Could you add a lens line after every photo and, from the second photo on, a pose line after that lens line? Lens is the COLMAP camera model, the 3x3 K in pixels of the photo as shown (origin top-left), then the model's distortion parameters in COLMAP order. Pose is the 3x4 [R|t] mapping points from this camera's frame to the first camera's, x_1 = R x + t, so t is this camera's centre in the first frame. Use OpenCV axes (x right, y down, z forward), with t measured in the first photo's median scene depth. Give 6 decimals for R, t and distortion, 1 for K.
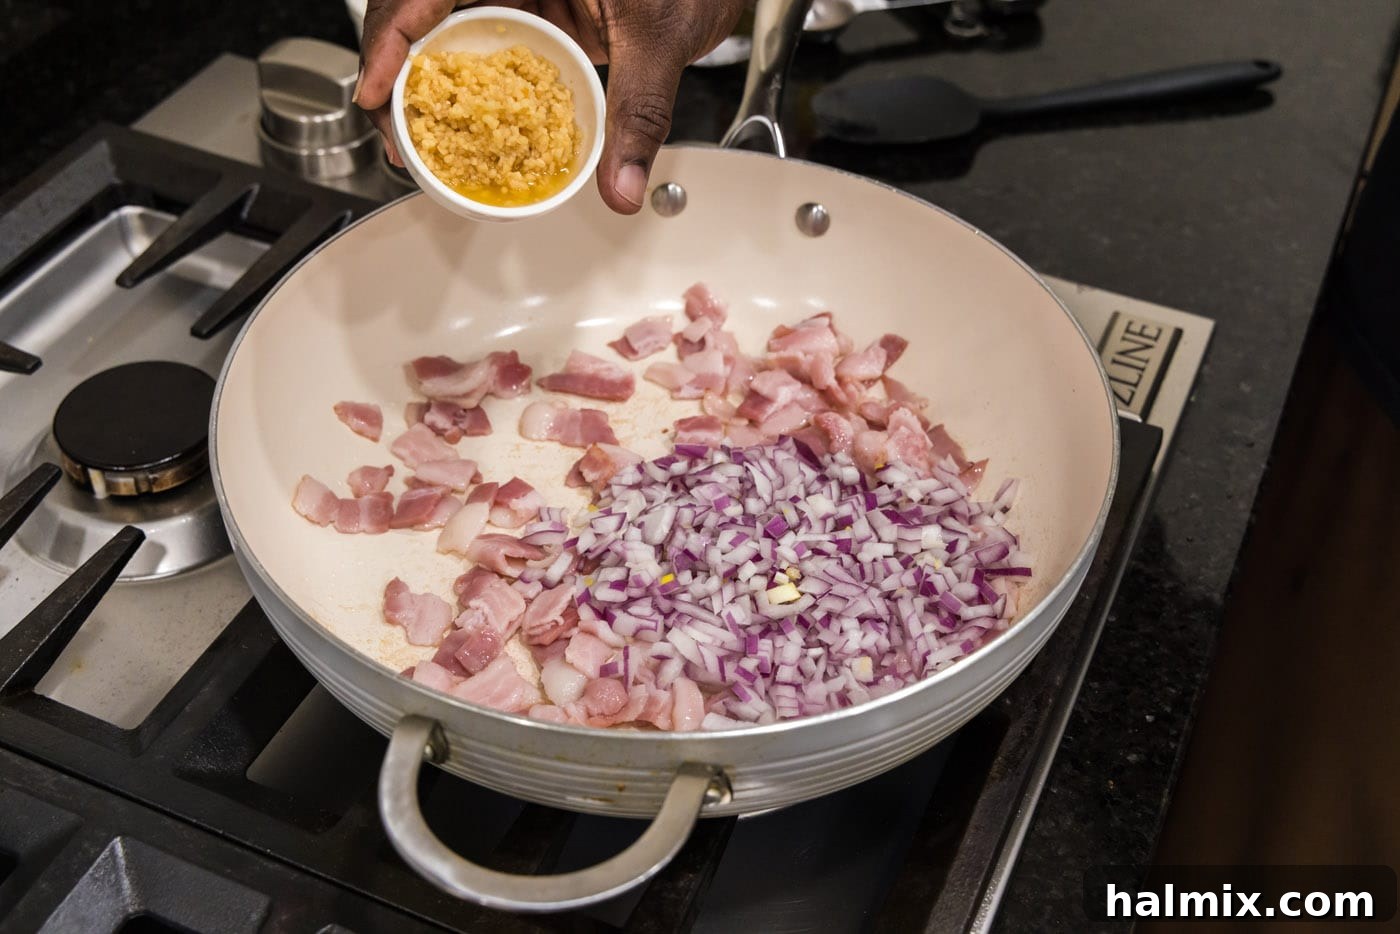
lens RADIAL K [[1838.2, 0, 700.0], [0, 1838.2, 467.0], [0, 0, 1]] dist [0.017270, 0.048155]
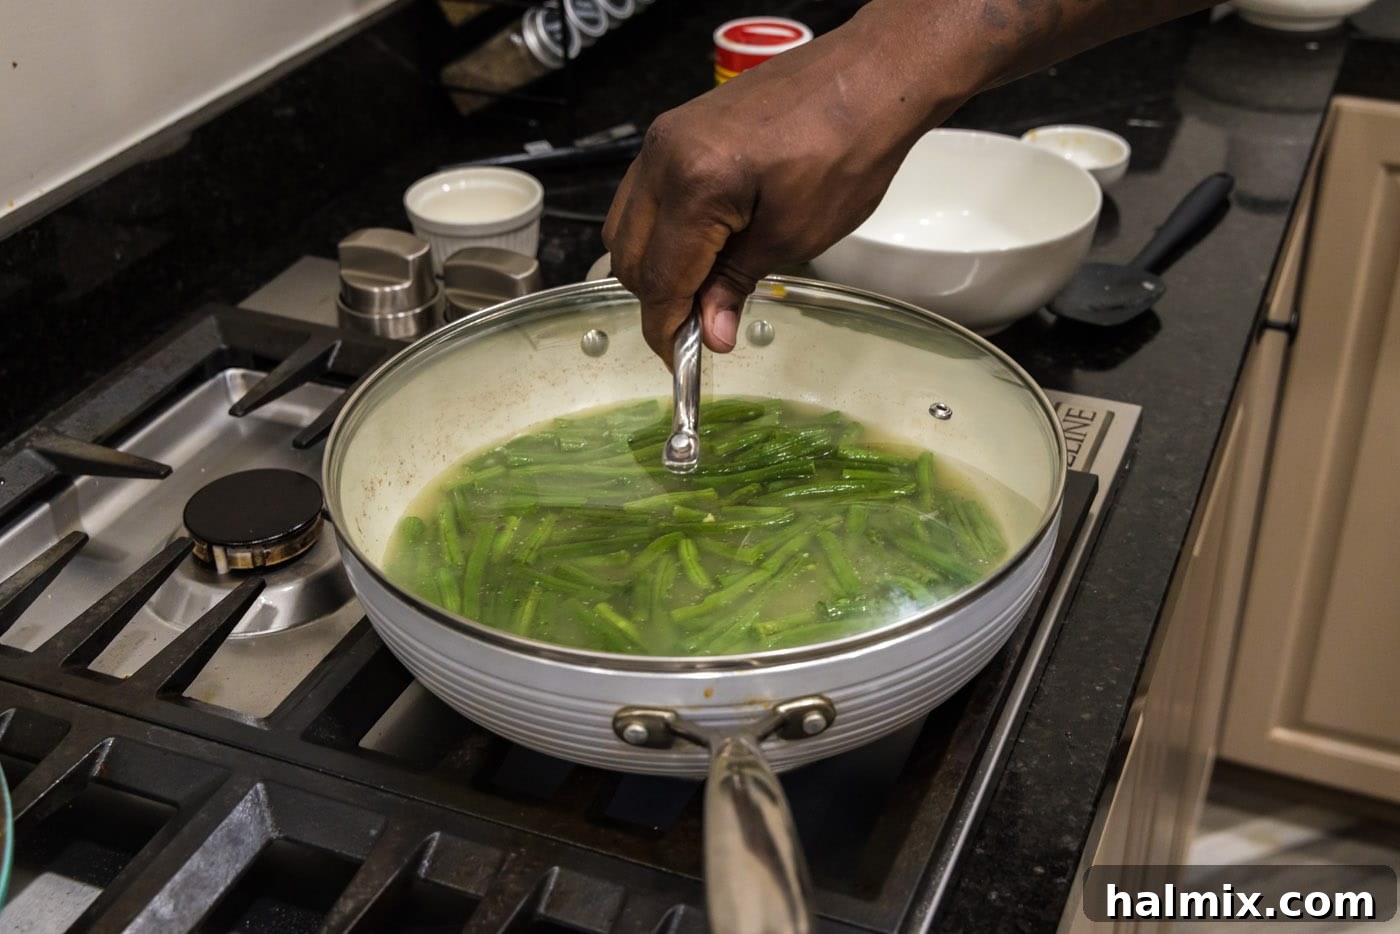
lens RADIAL K [[1838.2, 0, 700.0], [0, 1838.2, 467.0], [0, 0, 1]] dist [0.017270, 0.048155]
pose [[0.998834, -0.048140, -0.003559, -0.005135], [0.046732, 0.982812, -0.178598, 0.177373], [0.012096, 0.178224, 0.983916, -0.194074]]
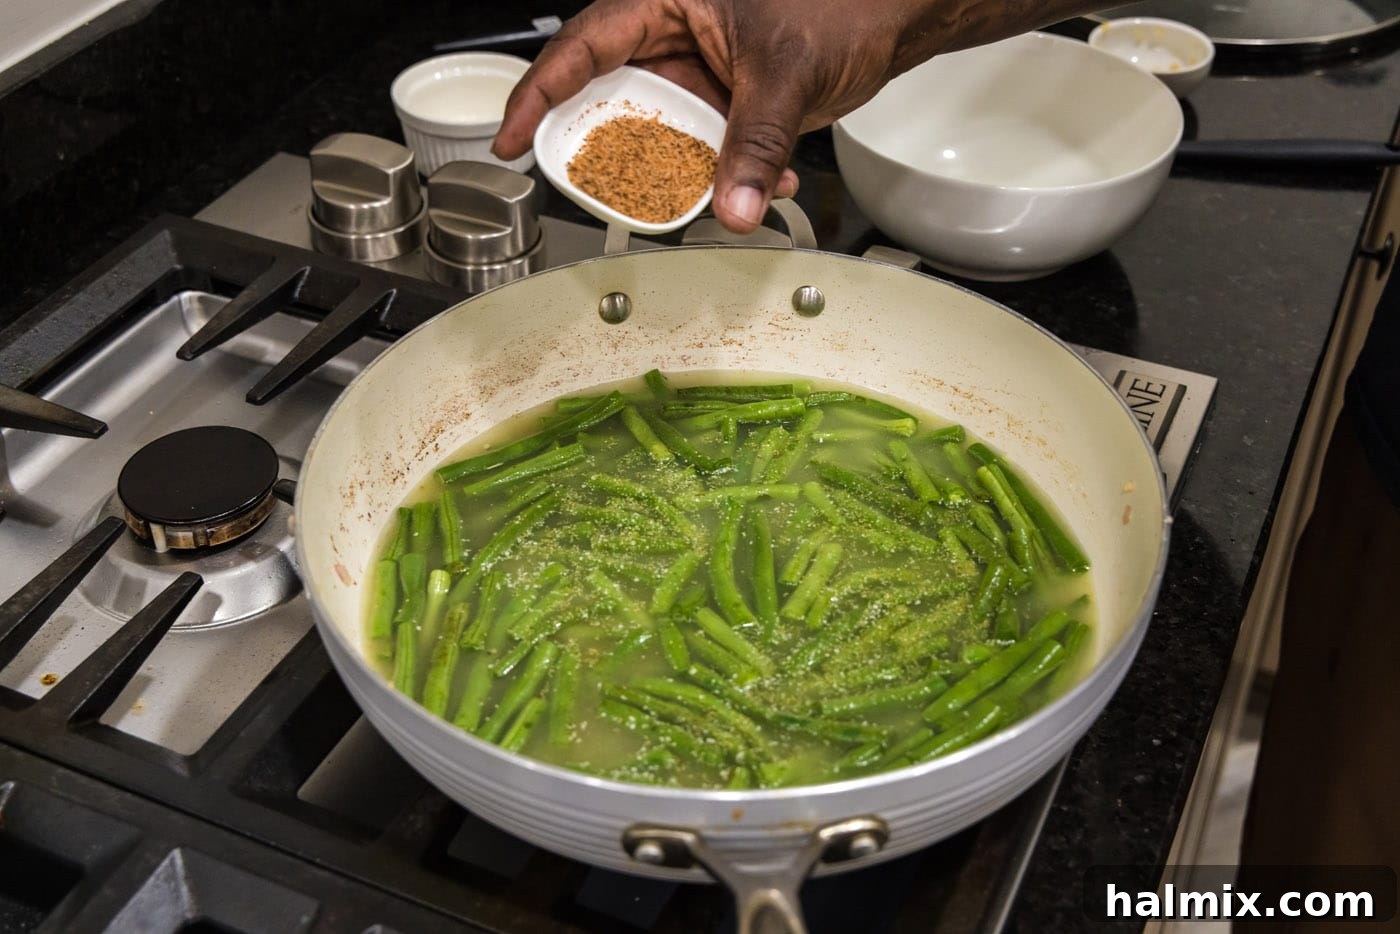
lens RADIAL K [[1838.2, 0, 700.0], [0, 1838.2, 467.0], [0, 0, 1]] dist [0.017270, 0.048155]
pose [[0.999601, -0.013604, -0.024774, 0.012038], [0.011791, 0.997342, -0.071900, 0.047585], [0.025687, 0.071579, 0.997104, -0.053945]]
